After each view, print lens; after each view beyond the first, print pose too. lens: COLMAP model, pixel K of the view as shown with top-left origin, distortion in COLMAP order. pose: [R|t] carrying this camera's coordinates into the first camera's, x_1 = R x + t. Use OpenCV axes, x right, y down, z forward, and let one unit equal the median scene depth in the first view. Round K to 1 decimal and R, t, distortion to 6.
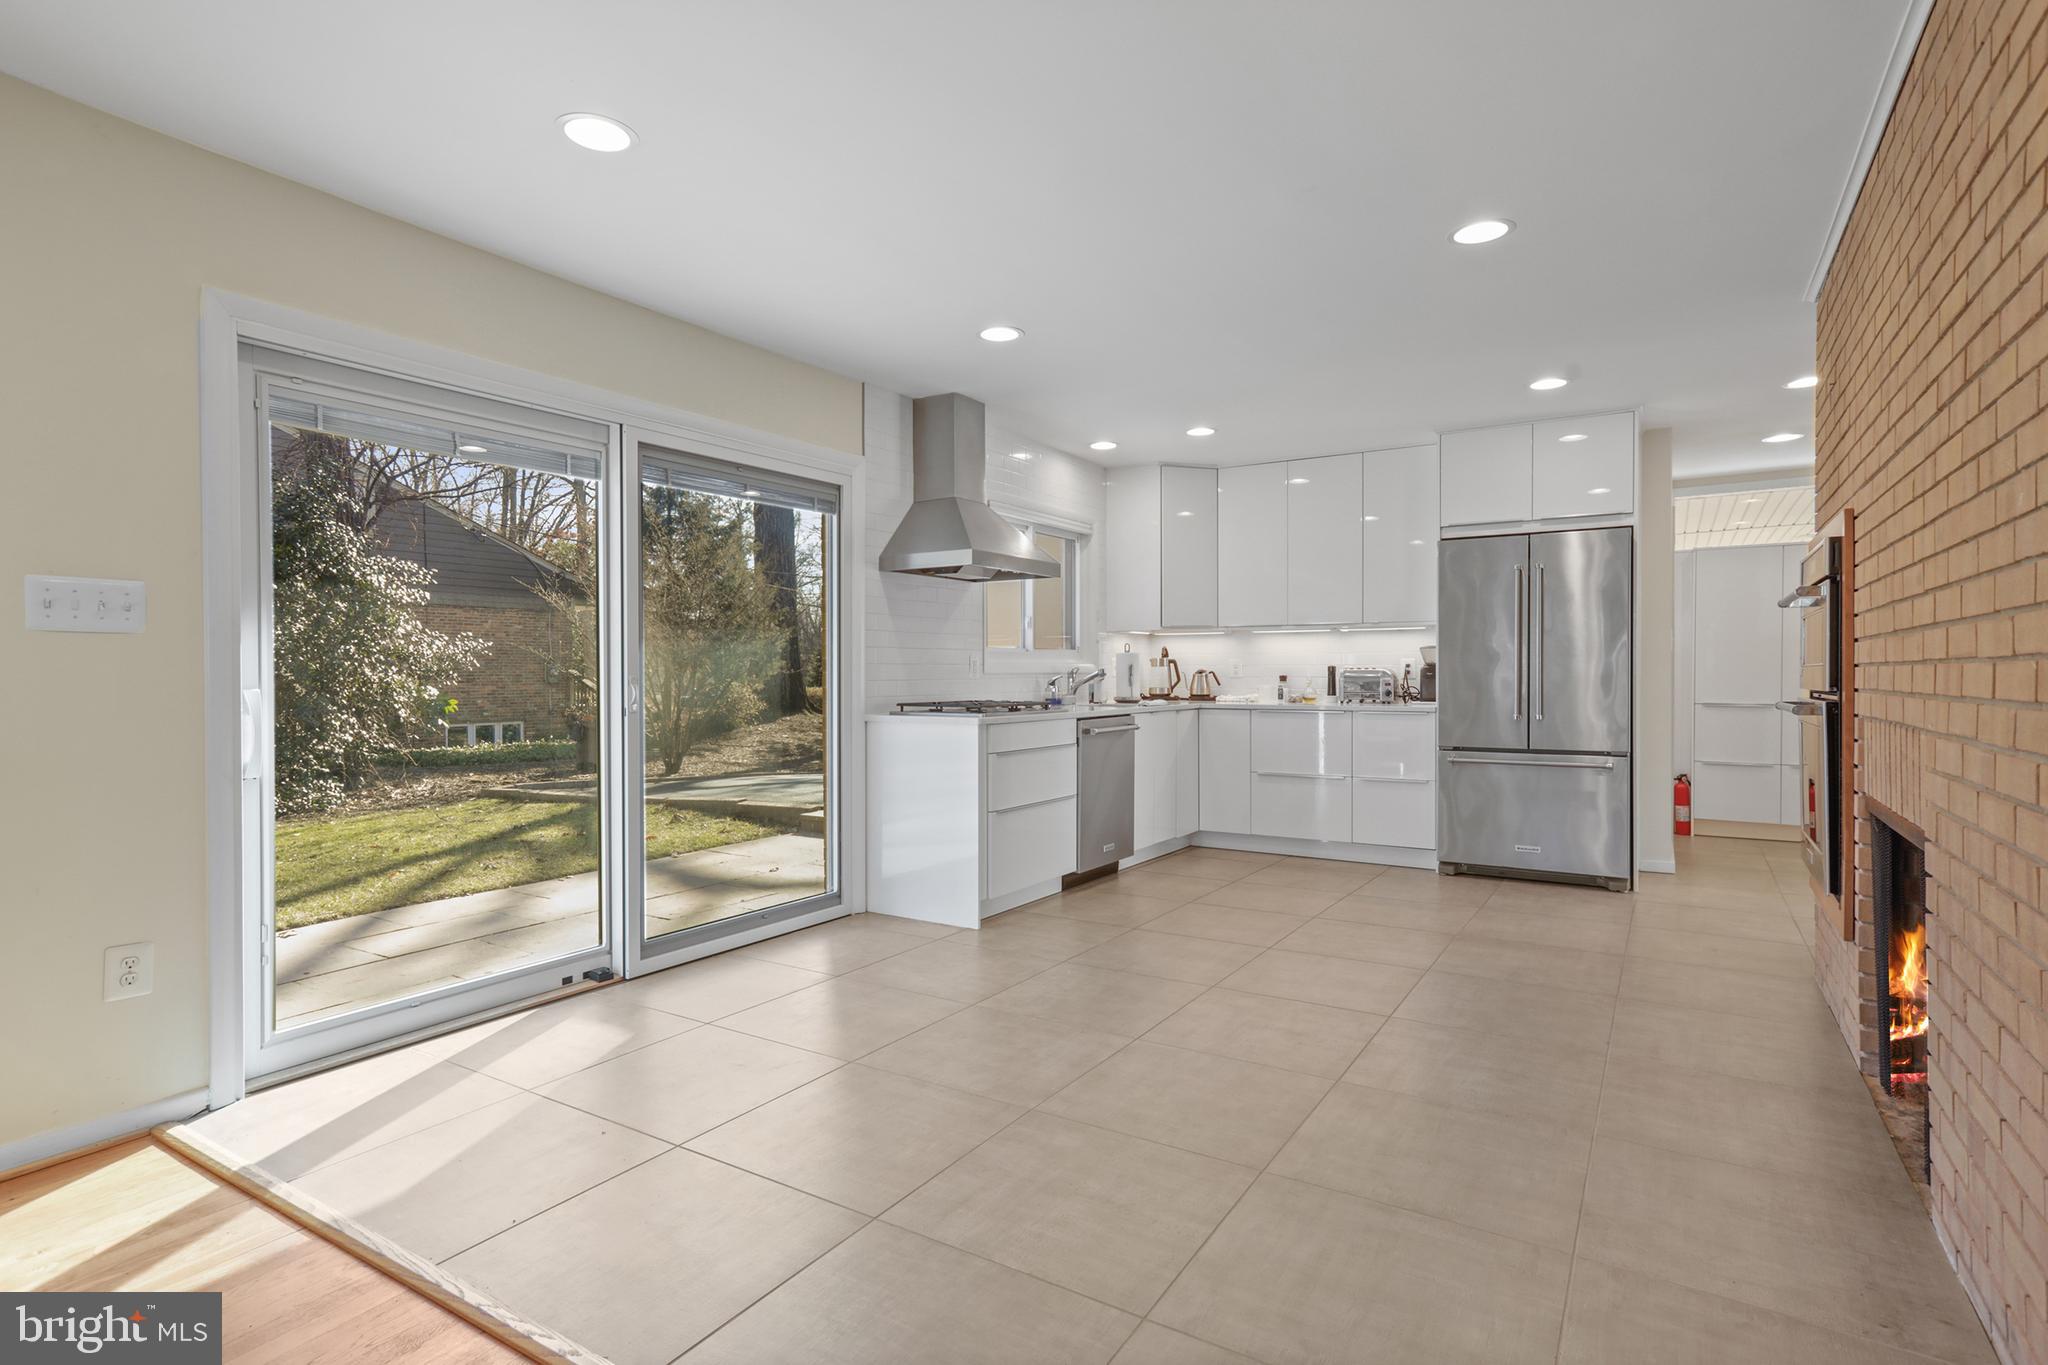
lens RADIAL K [[1037.6, 0, 1024.0], [0, 1037.6, 682.5], [0, 0, 1]] dist [0.000402, 0.025173]
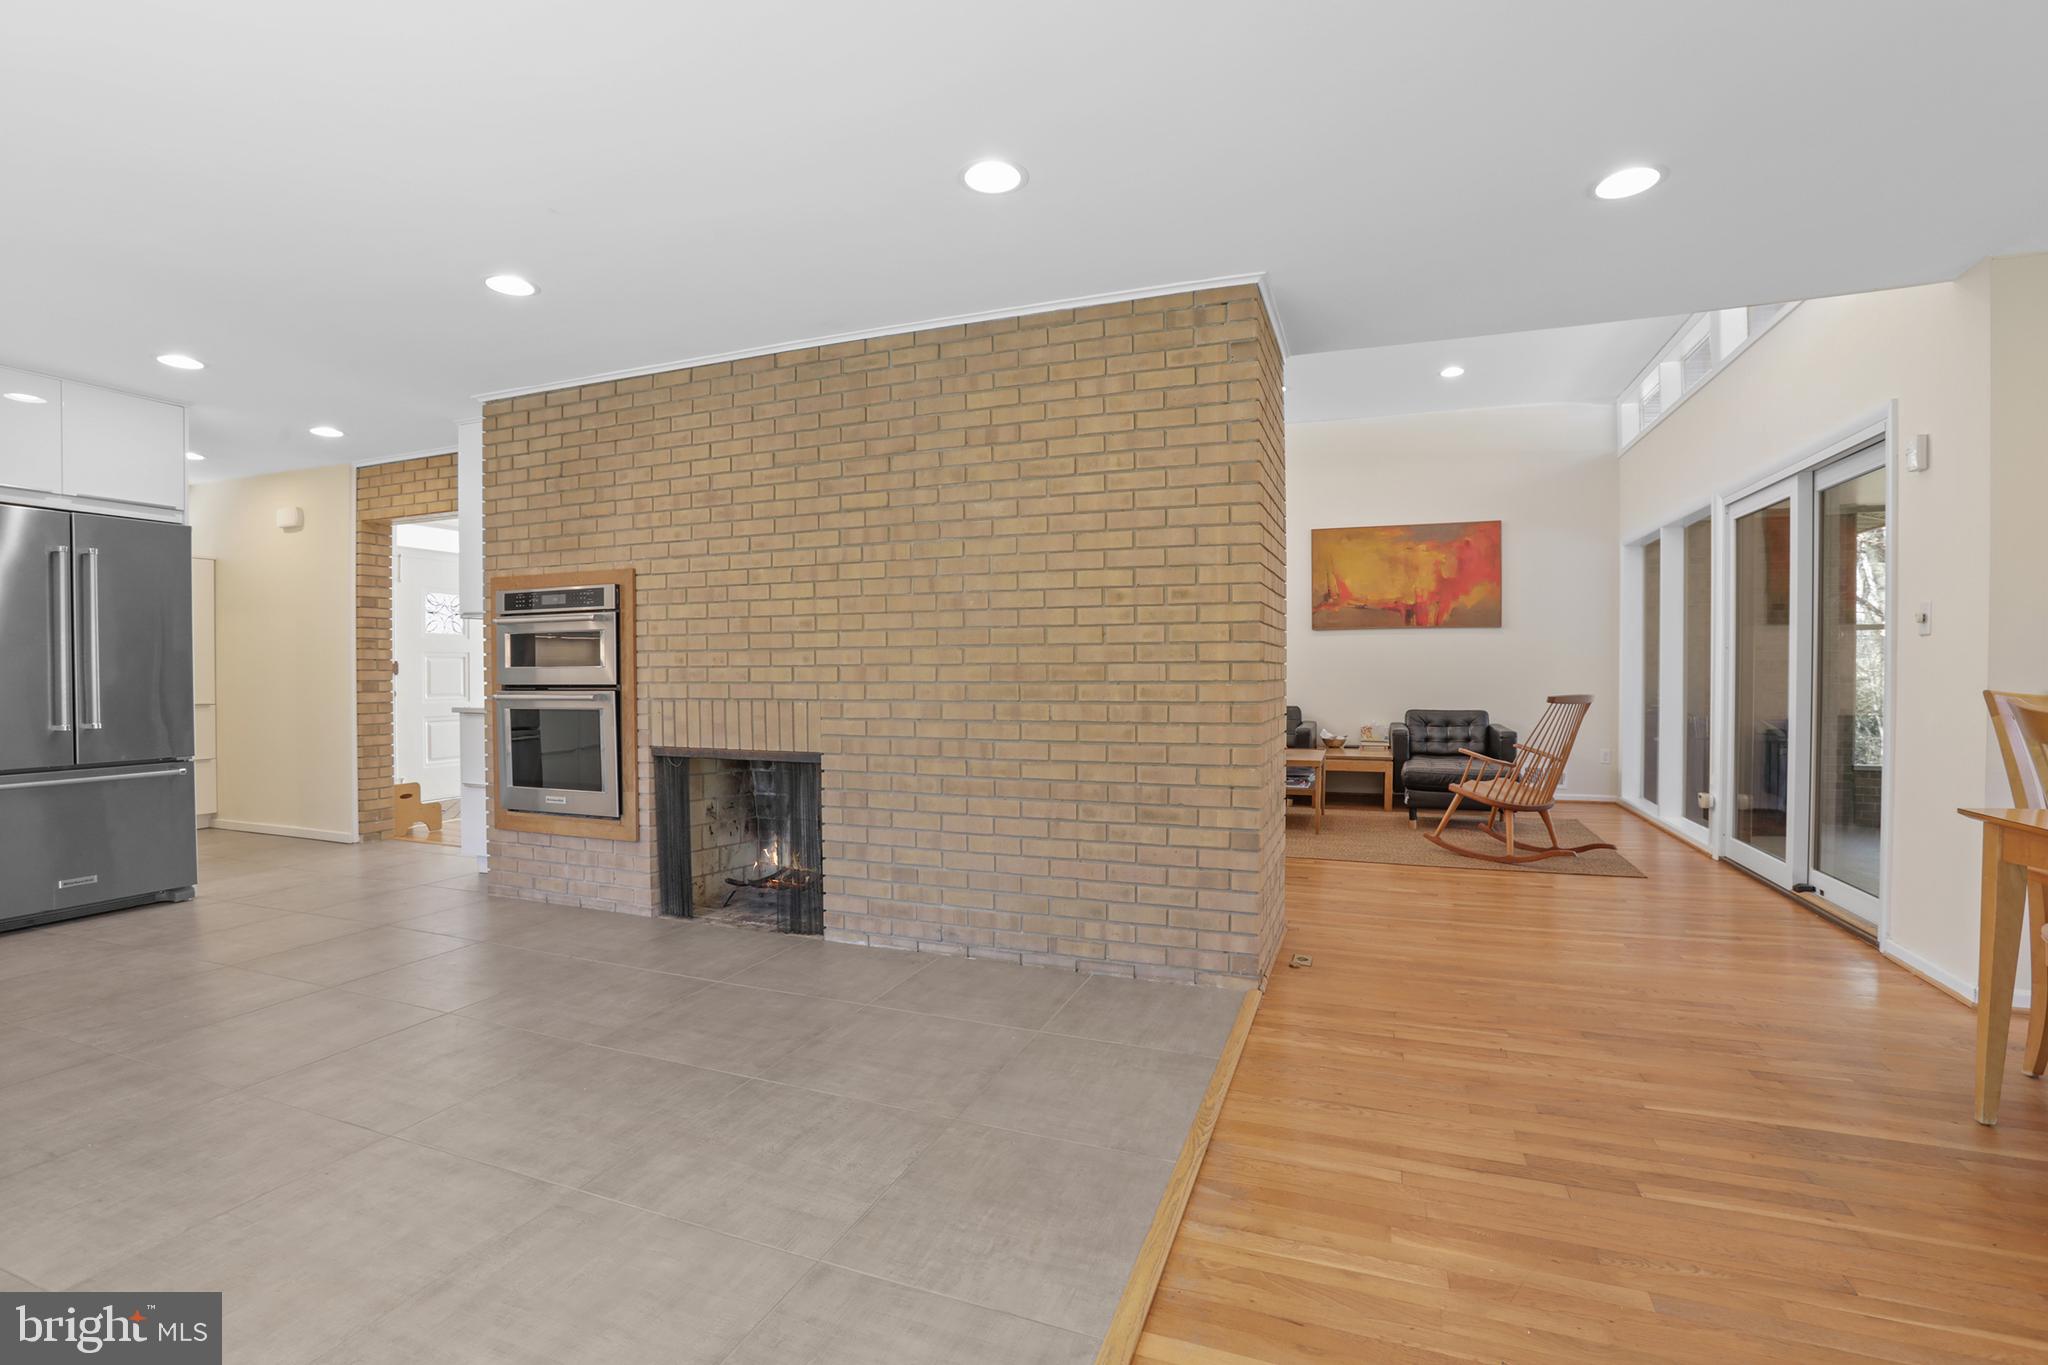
lens RADIAL K [[928.3, 0, 1022.2], [0, 928.3, 678.7], [0, 0, 1]] dist [-0.069800, 0.024458]
pose [[-0.192117, -0.004323, 0.981362, -0.355930], [0.011503, 0.999912, 0.006656, -0.002849], [-0.981305, 0.012567, -0.192051, 0.355218]]
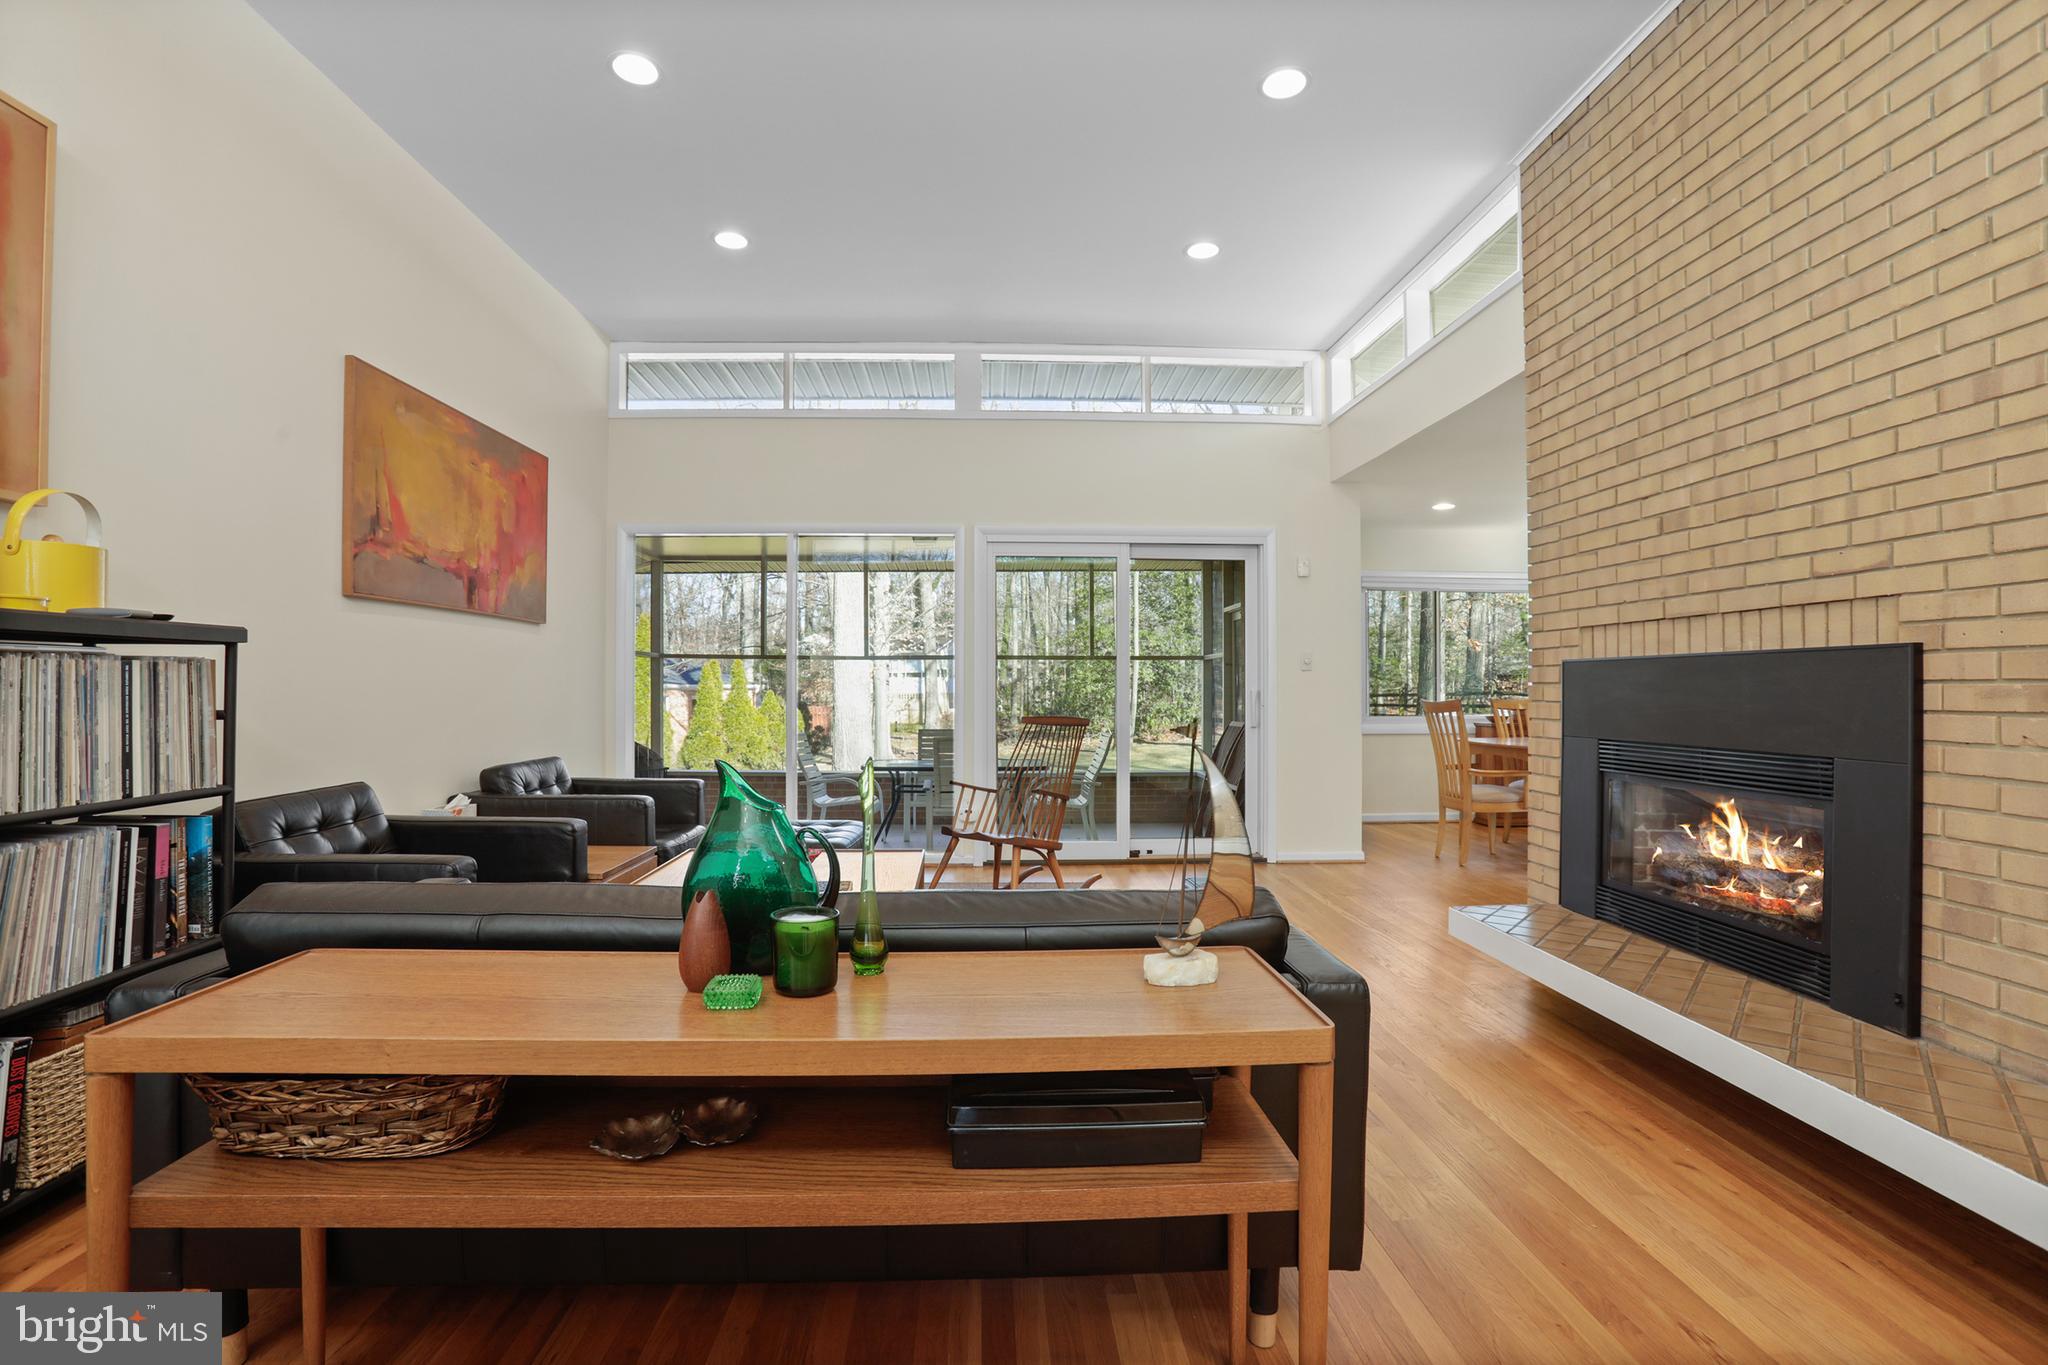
lens RADIAL K [[928.3, 0, 1022.2], [0, 928.3, 678.7], [0, 0, 1]] dist [-0.069800, 0.024458]
pose [[-0.823808, 0.000416, -0.566869, 0.923145], [0.001081, 0.999999, -0.000837, -0.010053], [0.566868, -0.001303, -0.823808, 0.357166]]
